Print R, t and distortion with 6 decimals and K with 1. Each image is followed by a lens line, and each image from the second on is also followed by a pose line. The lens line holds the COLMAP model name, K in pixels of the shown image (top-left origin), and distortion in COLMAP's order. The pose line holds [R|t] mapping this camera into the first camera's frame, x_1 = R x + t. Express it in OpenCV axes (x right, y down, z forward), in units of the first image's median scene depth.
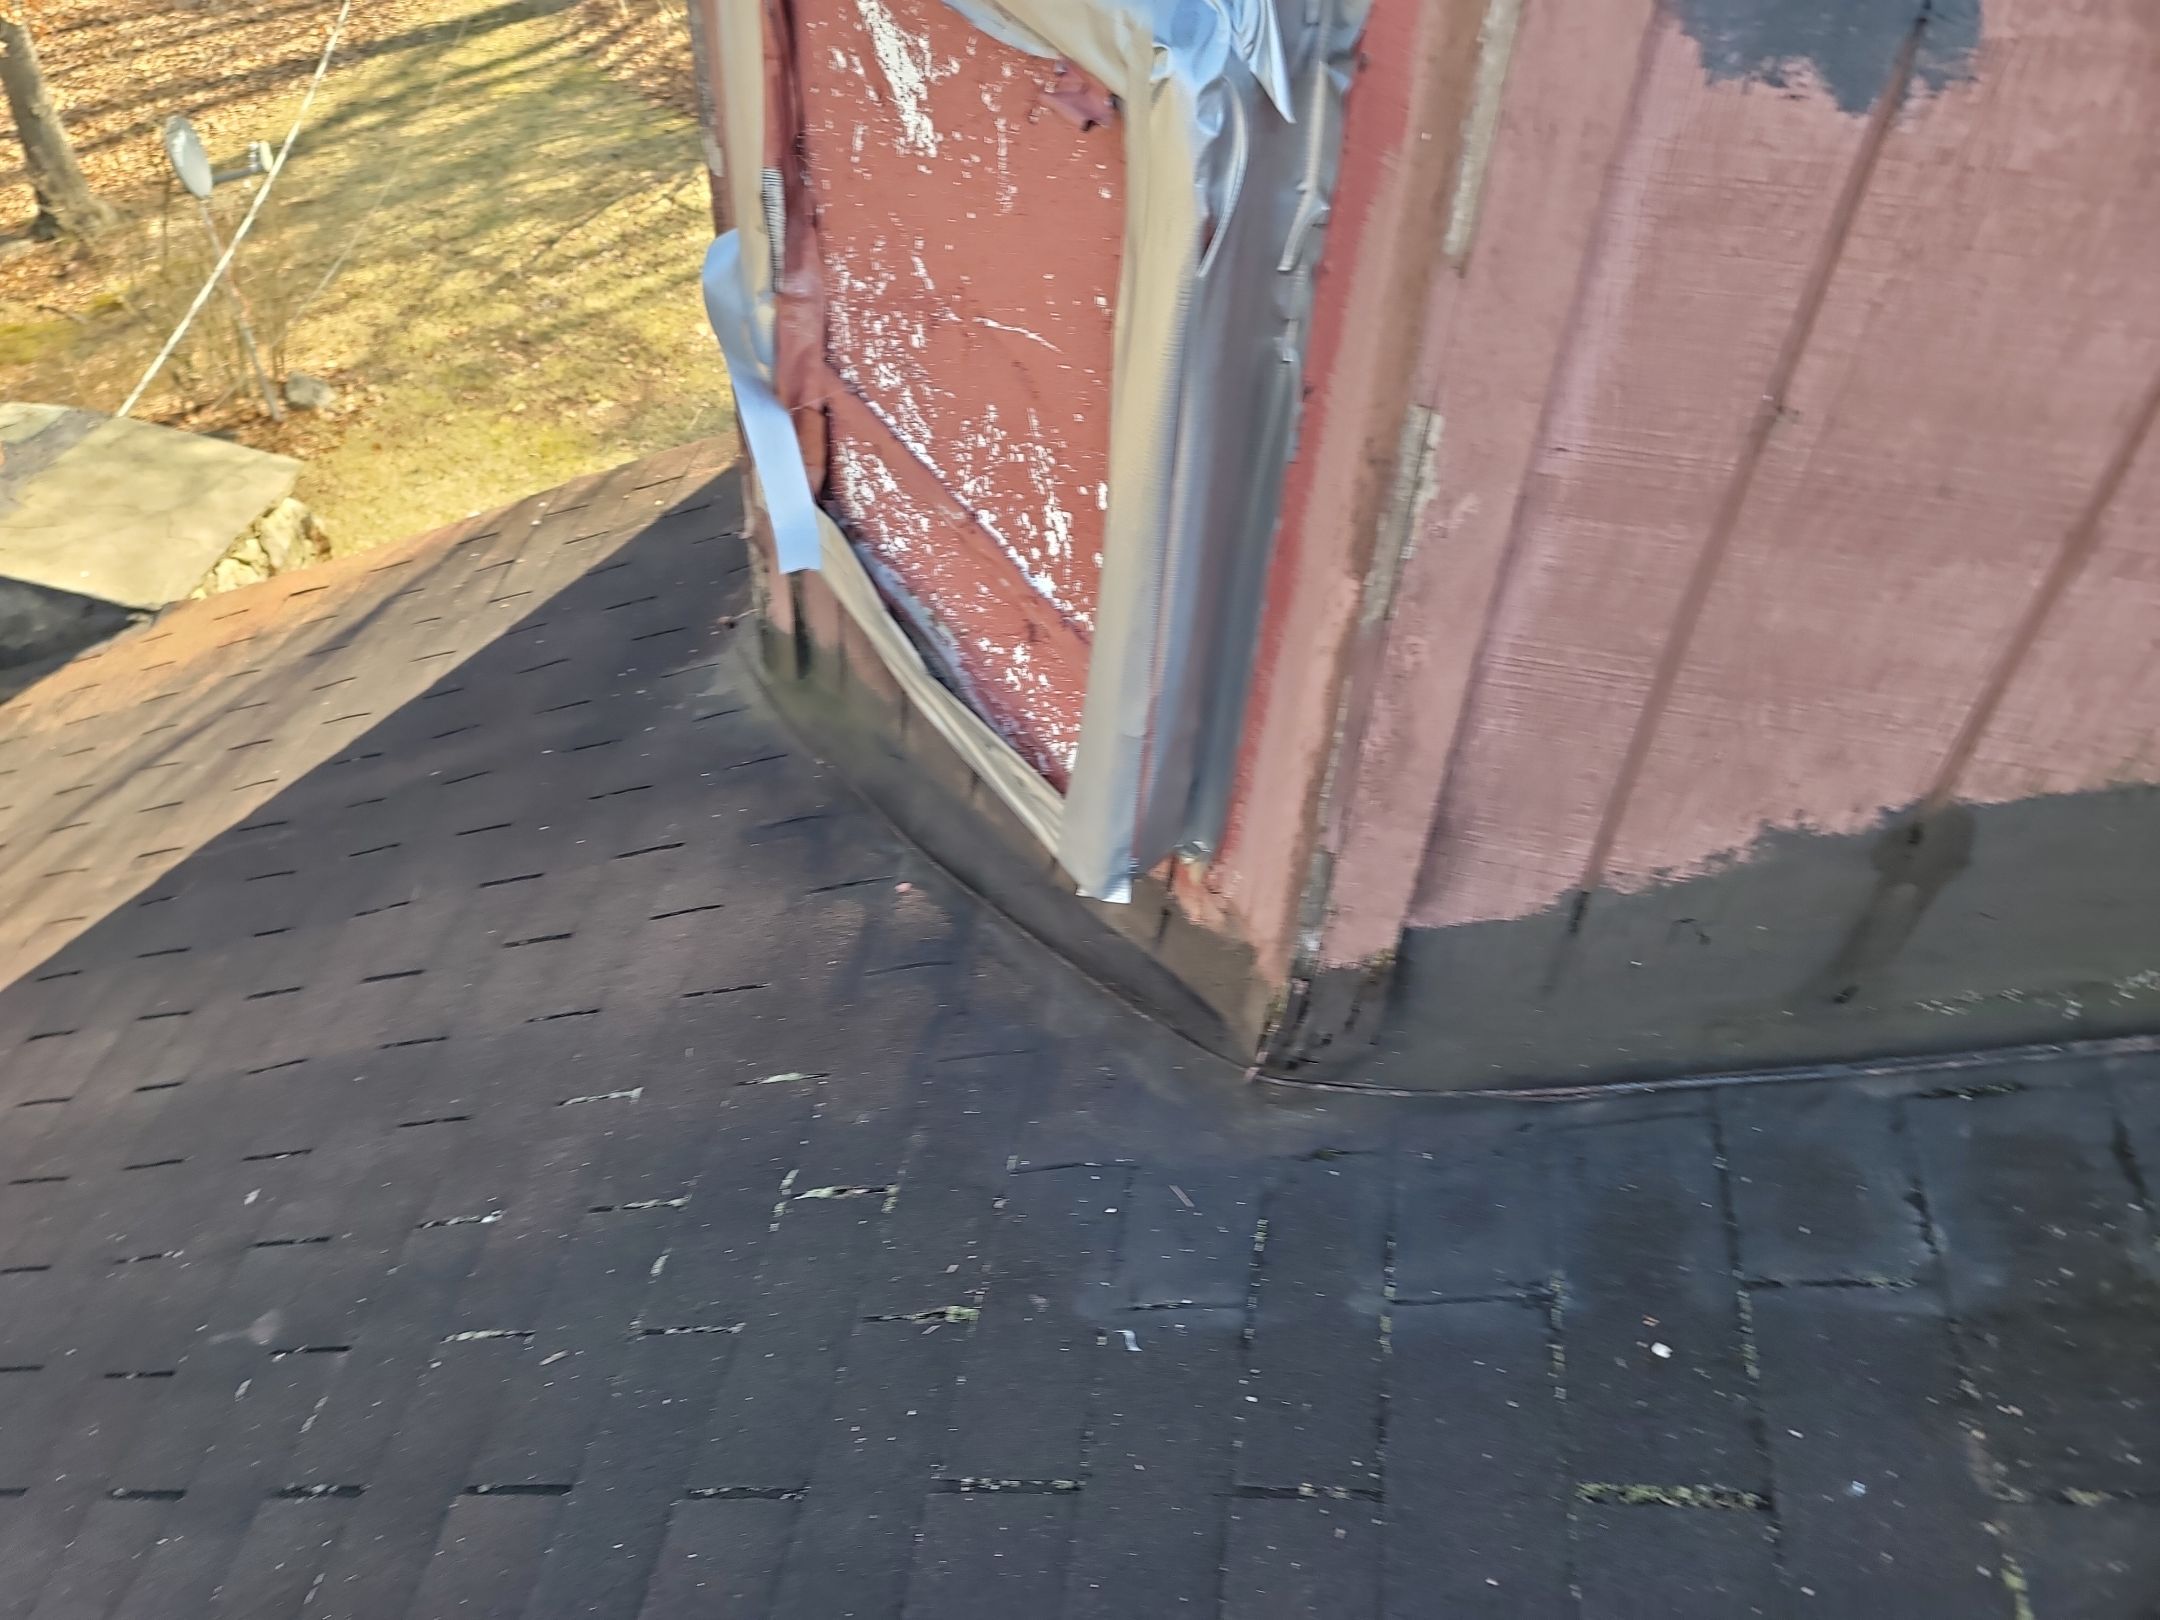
lens RADIAL K [[1585.6, 0, 1024.8], [0, 1585.6, 812.6], [0, 0, 1]] dist [0.066178, -0.033782]
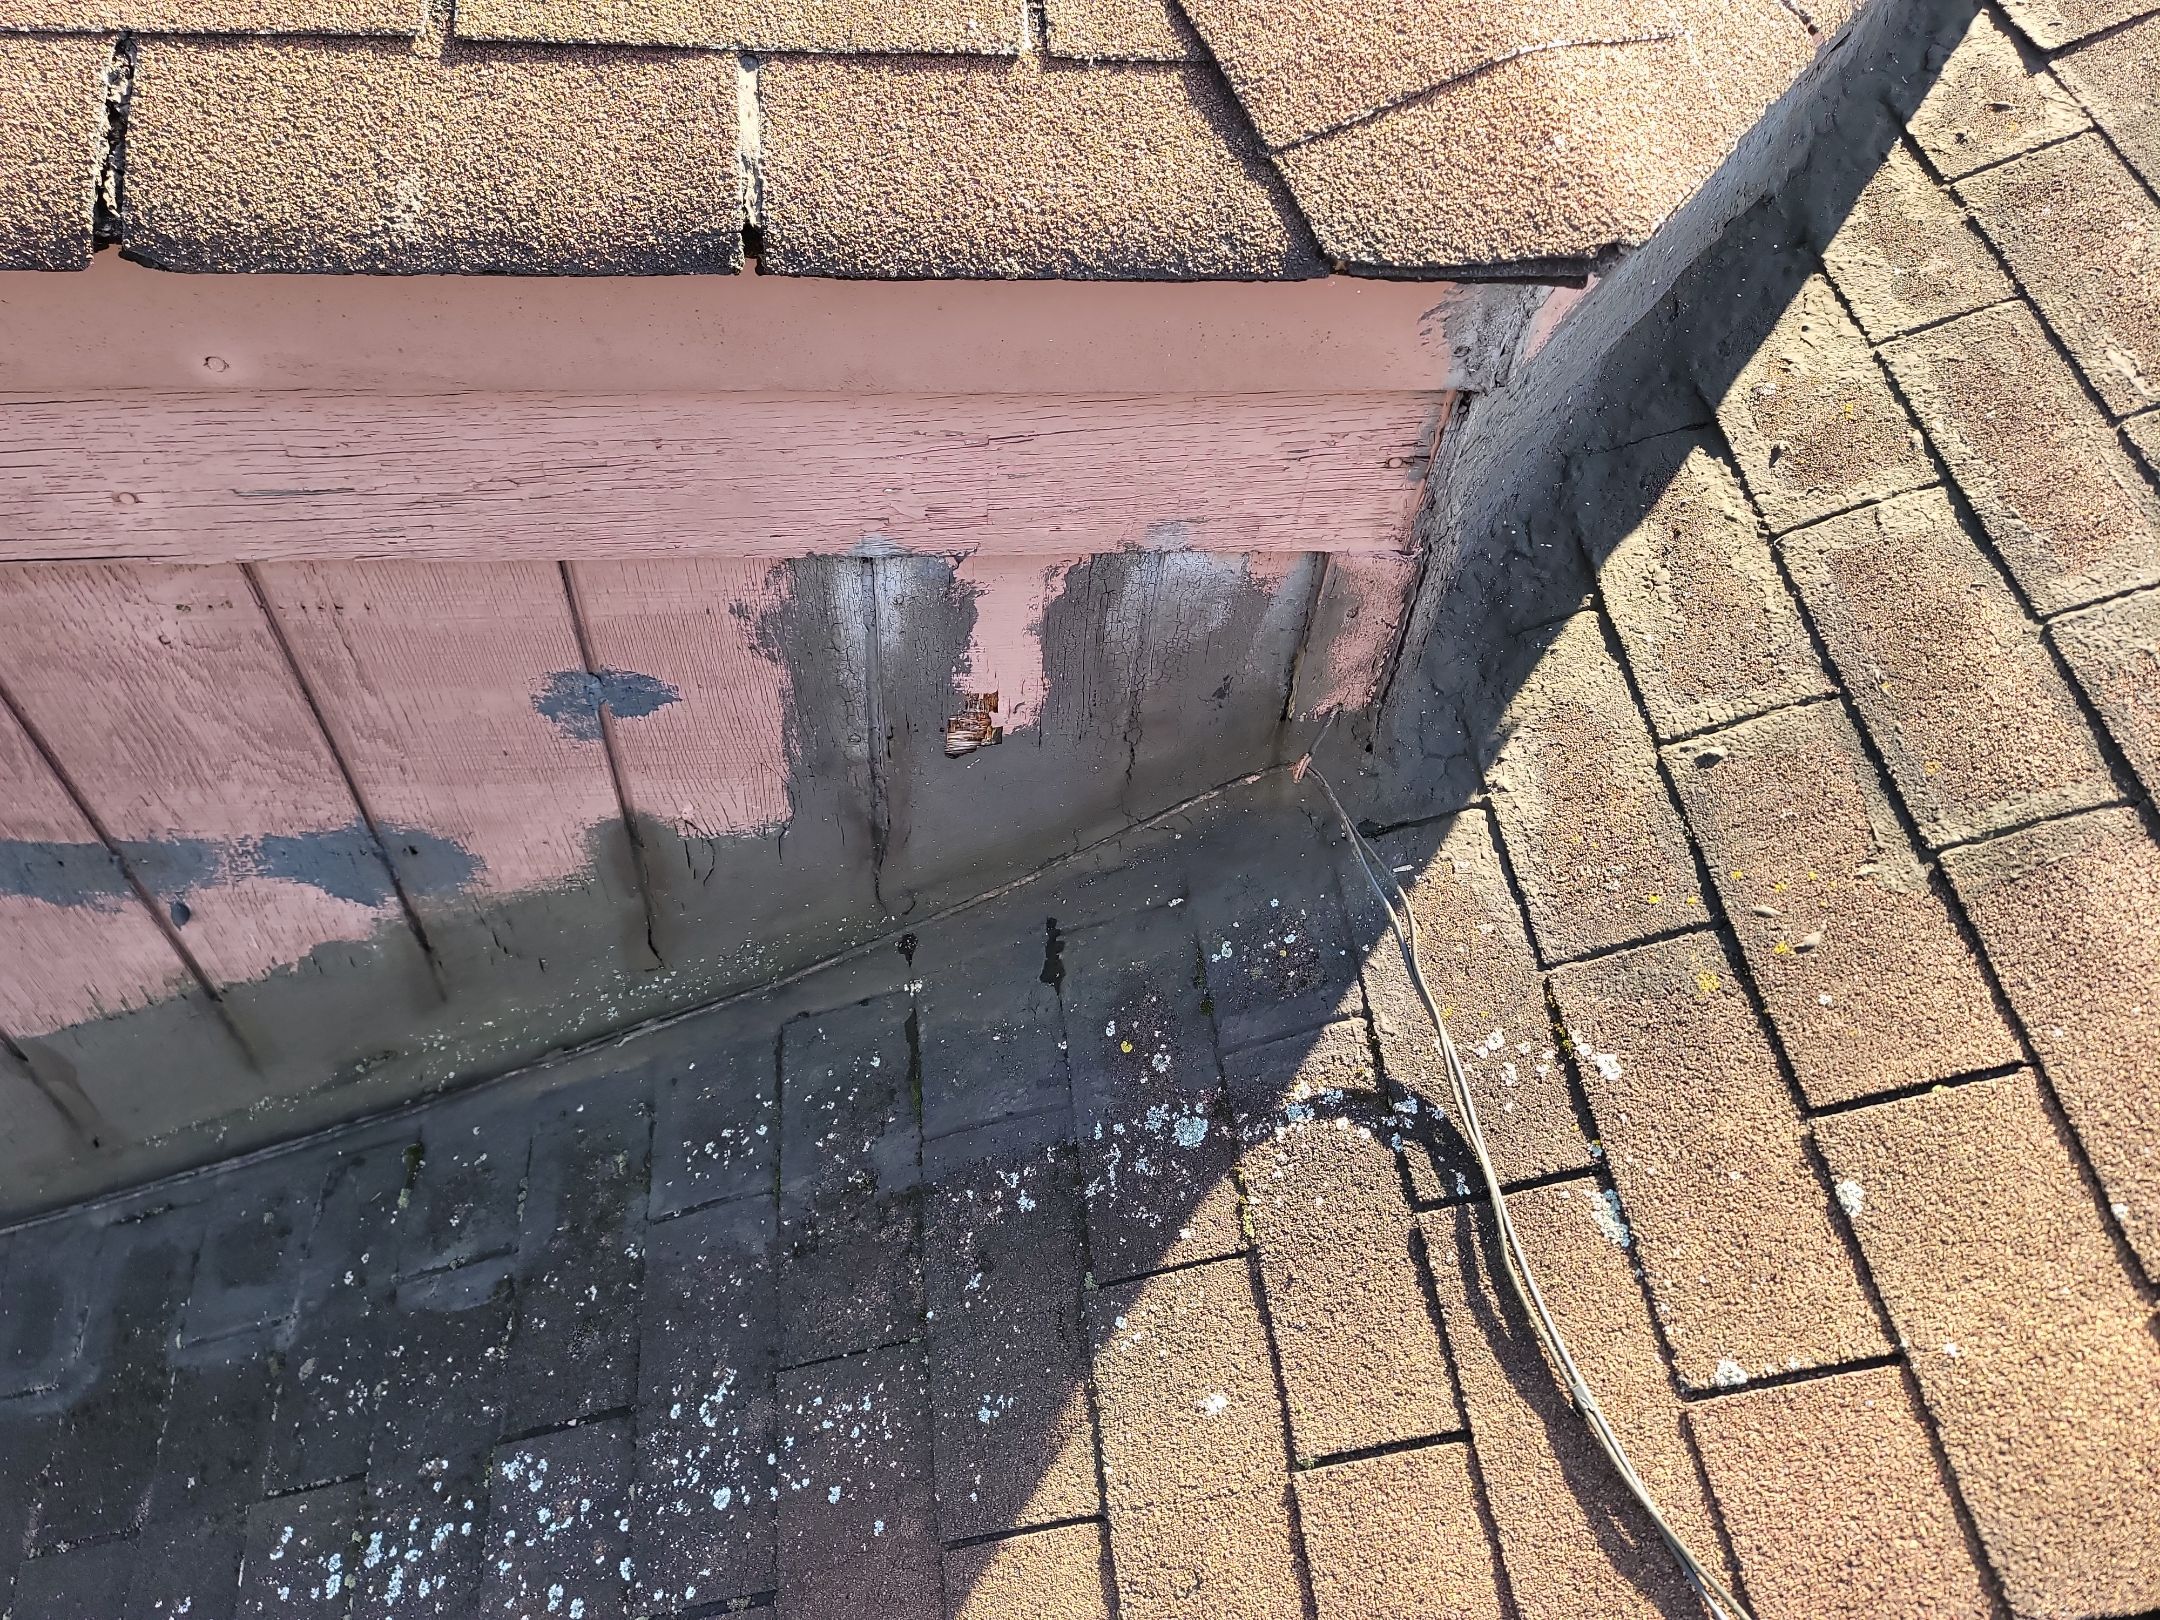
lens RADIAL K [[1562.9, 0, 1065.5], [0, 1562.9, 769.0], [0, 0, 1]] dist [0.087283, -0.086122]
pose [[0.957240, -0.211614, 0.197261, 0.340808], [0.172382, 0.964820, 0.198509, -0.094991], [-0.232329, -0.156017, 0.960043, -0.117841]]
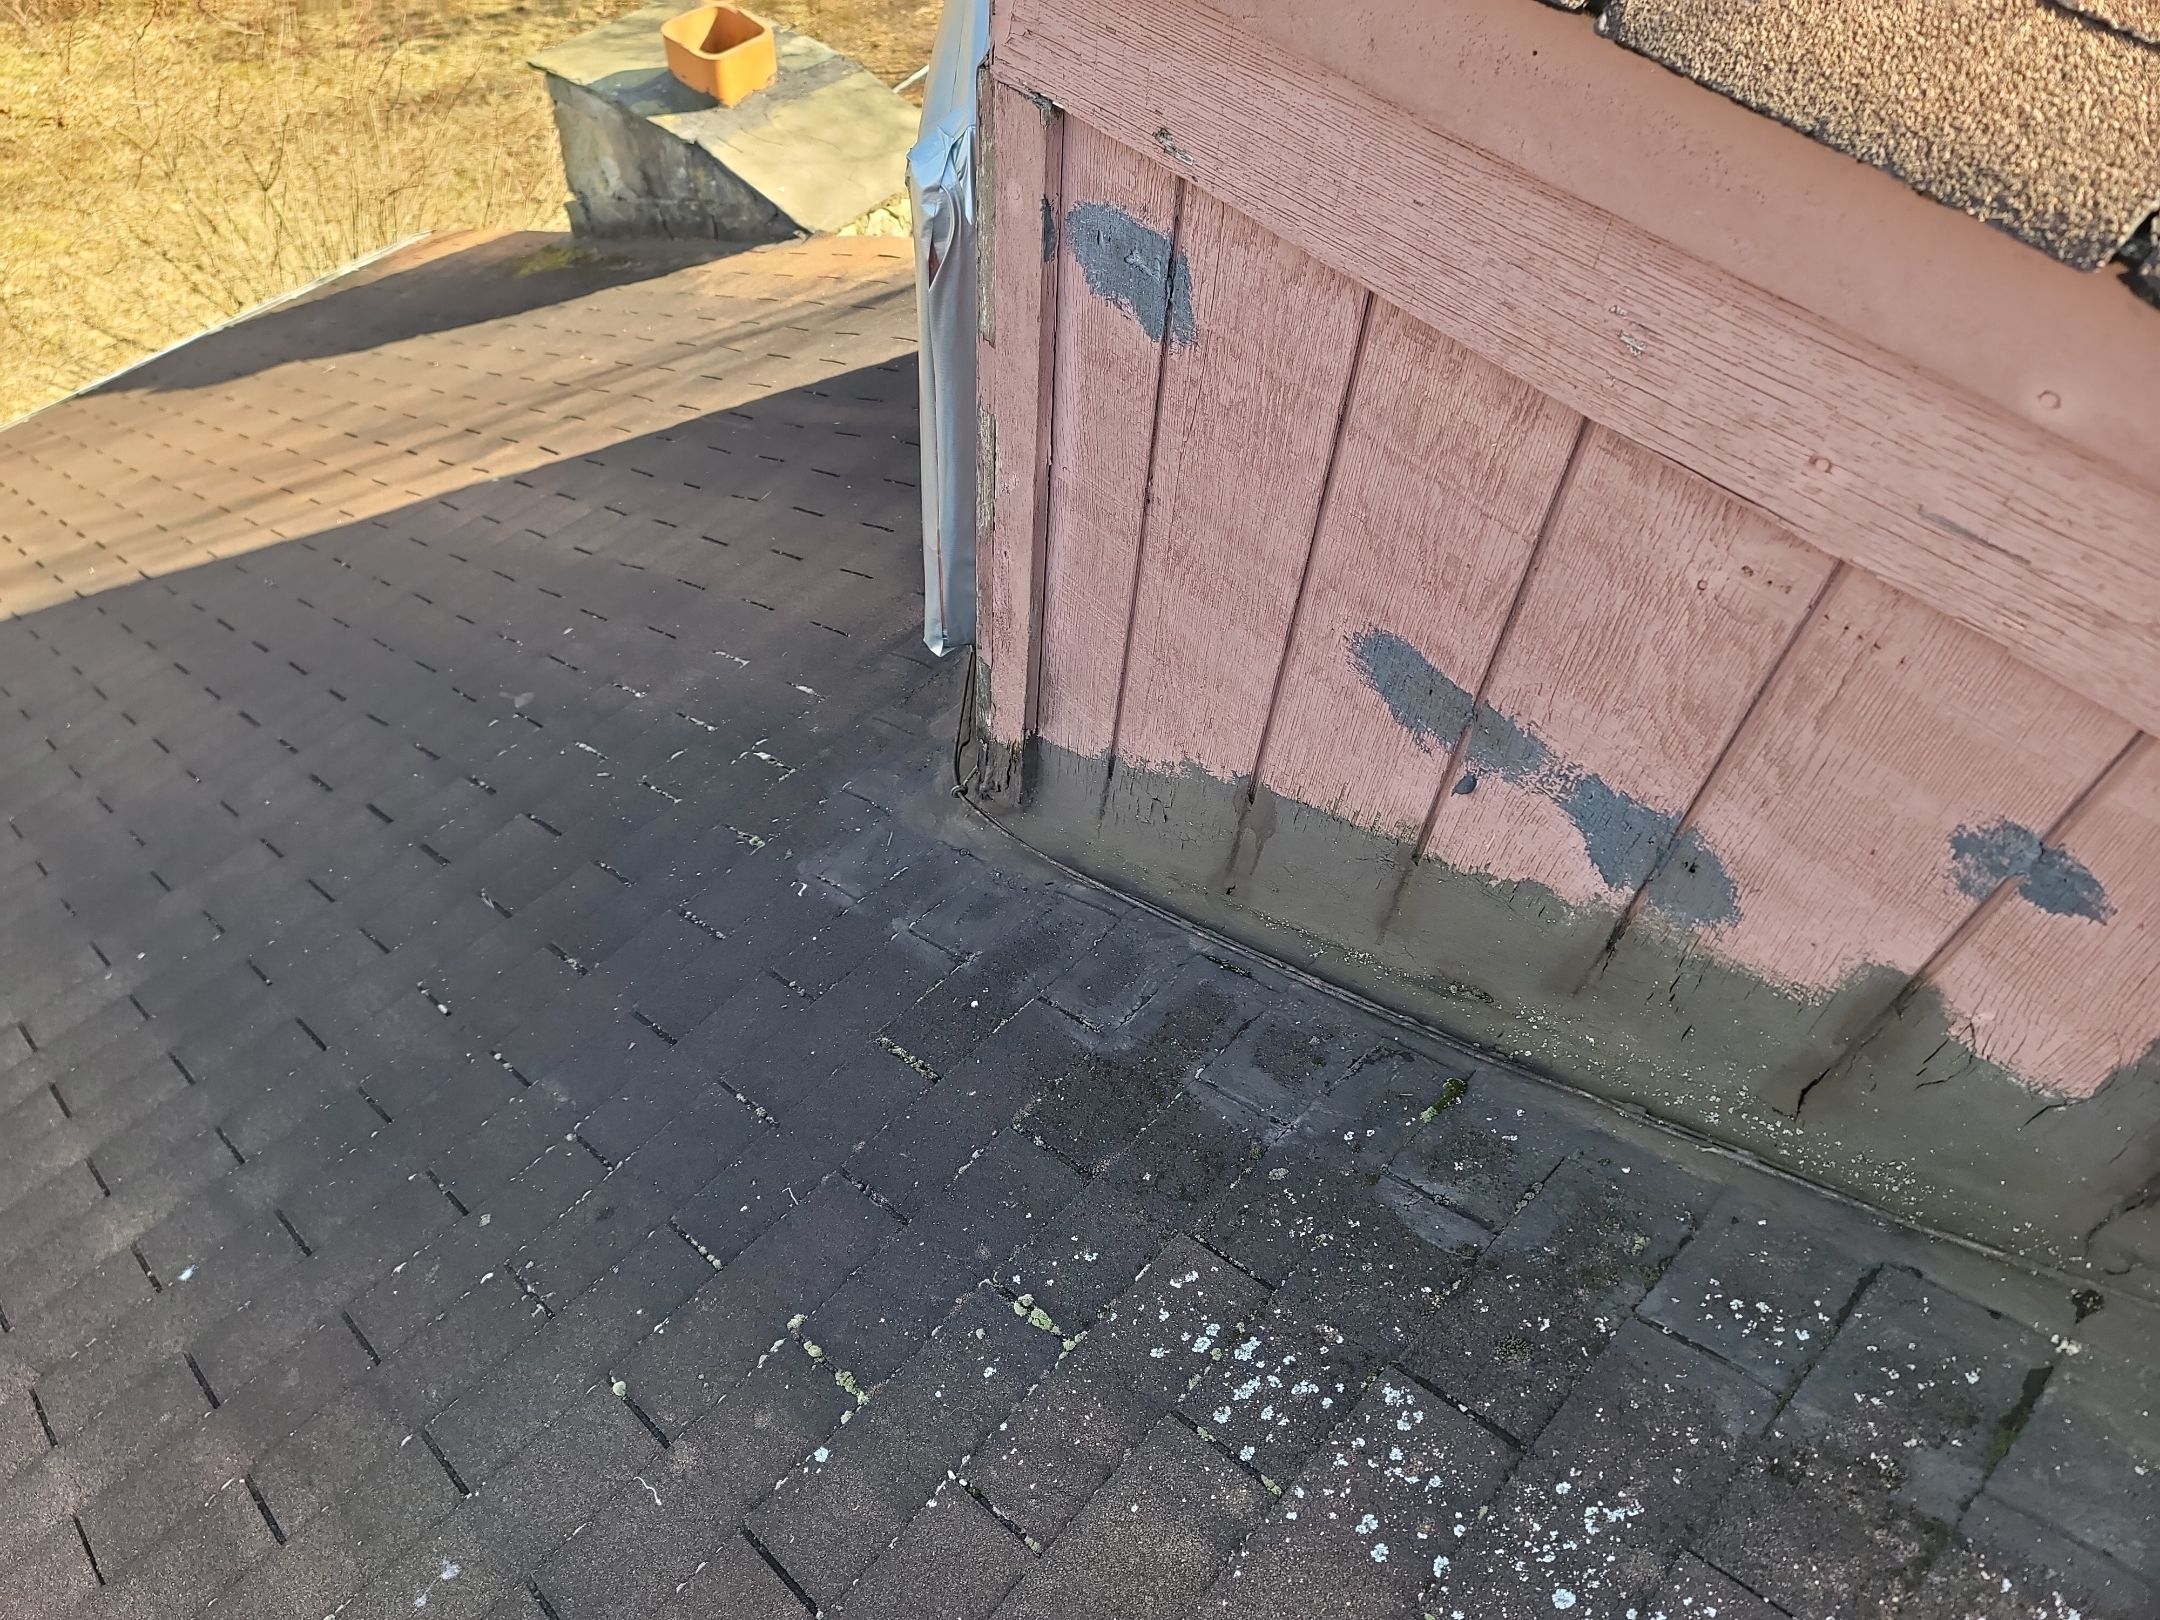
lens RADIAL K [[1571.8, 0, 1081.6], [0, 1571.8, 796.5], [0, 0, 1]] dist [0.092287, -0.074666]
pose [[0.837764, 0.435212, -0.329762, 0.268818], [-0.382822, 0.898783, 0.213630, -0.072717], [0.389358, -0.052731, 0.919576, -0.129804]]
